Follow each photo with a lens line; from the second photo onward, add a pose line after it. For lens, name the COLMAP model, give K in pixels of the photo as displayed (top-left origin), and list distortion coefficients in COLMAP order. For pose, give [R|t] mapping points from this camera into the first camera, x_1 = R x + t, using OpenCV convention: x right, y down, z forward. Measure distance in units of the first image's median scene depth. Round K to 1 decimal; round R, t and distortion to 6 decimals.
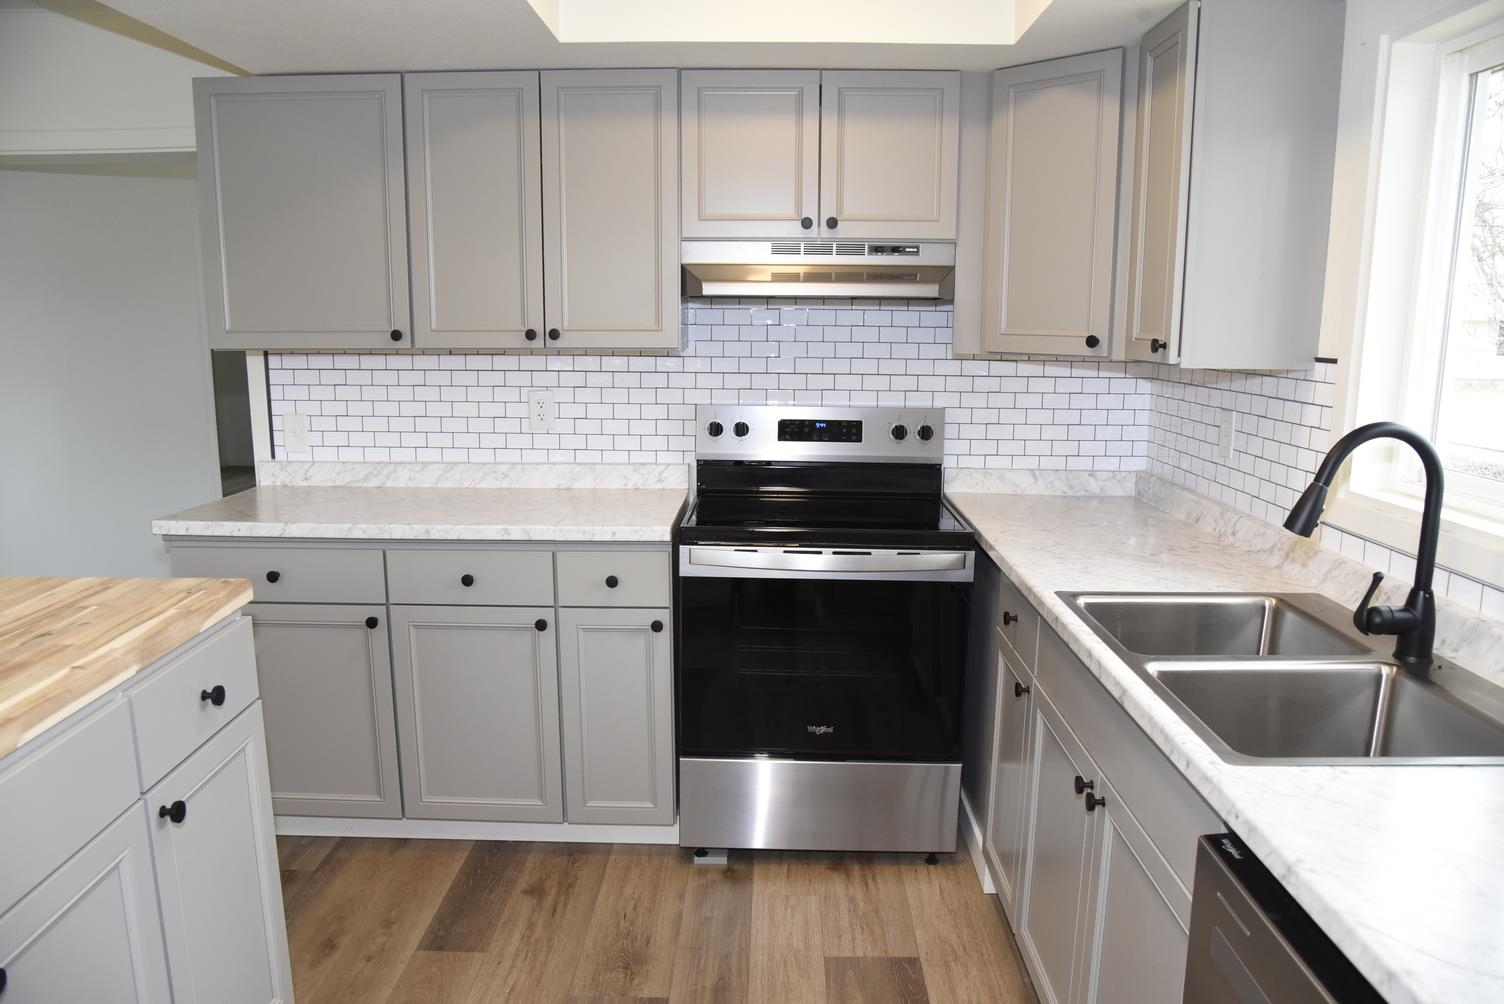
lens RADIAL K [[1022.7, 0, 750.8], [0, 1022.7, 509.4], [0, 0, 1]] dist [-0.117550, 0.063918]
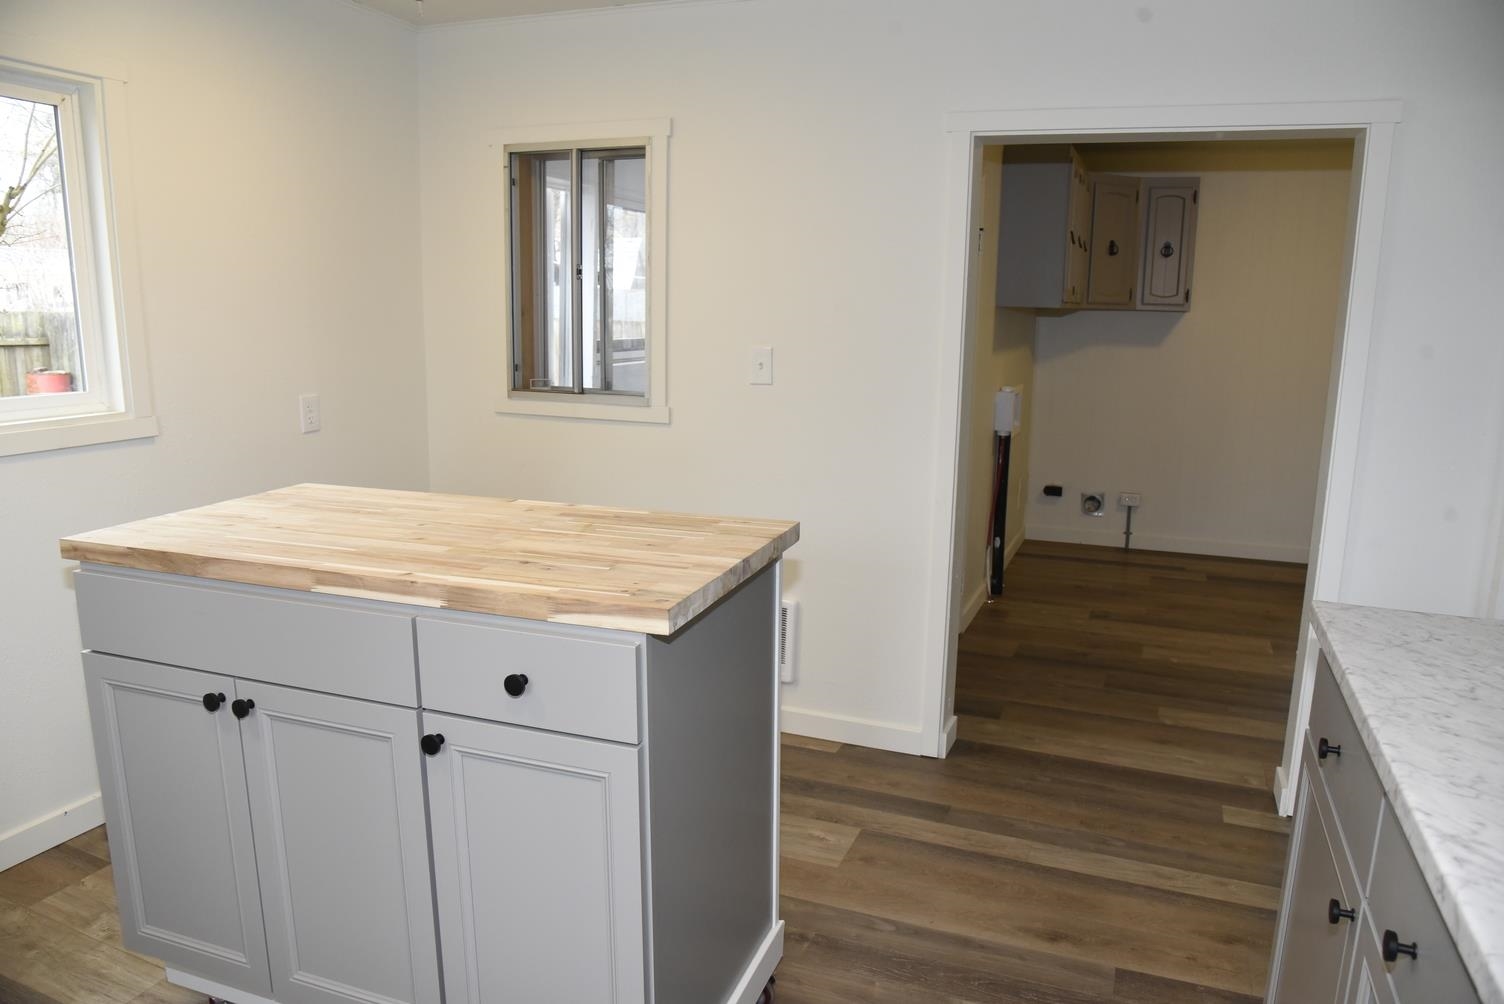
lens RADIAL K [[1022.7, 0, 750.8], [0, 1022.7, 509.4], [0, 0, 1]] dist [-0.117550, 0.063918]
pose [[-0.354100, 0.166948, -0.920186, 0.264558], [-0.187845, 0.951188, 0.244858, -0.276448], [0.916148, 0.259557, -0.305455, 1.641684]]
